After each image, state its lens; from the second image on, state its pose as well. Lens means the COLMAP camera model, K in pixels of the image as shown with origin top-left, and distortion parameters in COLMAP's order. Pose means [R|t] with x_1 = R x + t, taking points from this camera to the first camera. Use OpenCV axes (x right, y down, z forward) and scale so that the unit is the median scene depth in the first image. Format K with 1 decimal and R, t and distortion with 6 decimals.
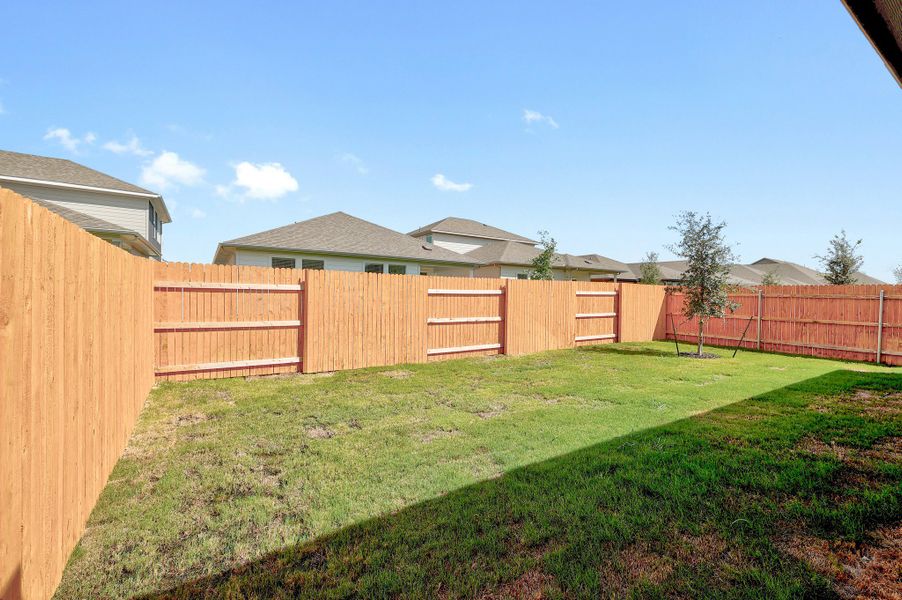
lens RADIAL K [[384.4, 0, 447.0], [0, 384.4, 298.6], [0, 0, 1]] dist [-0.002525, -0.000274]
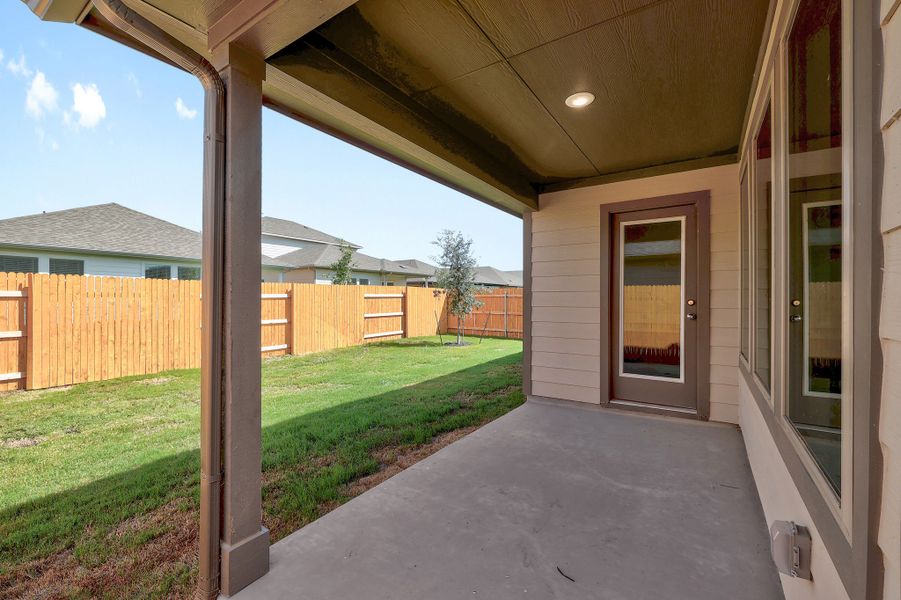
lens RADIAL K [[384.0, 0, 446.5], [0, 384.0, 298.6], [0, 0, 1]] dist [-0.002525, -0.000274]
pose [[0.918637, -0.014717, 0.394827, 0.125893], [0.016963, 0.999854, -0.002196, 0.000564], [-0.394737, 0.008715, 0.918753, -0.147196]]
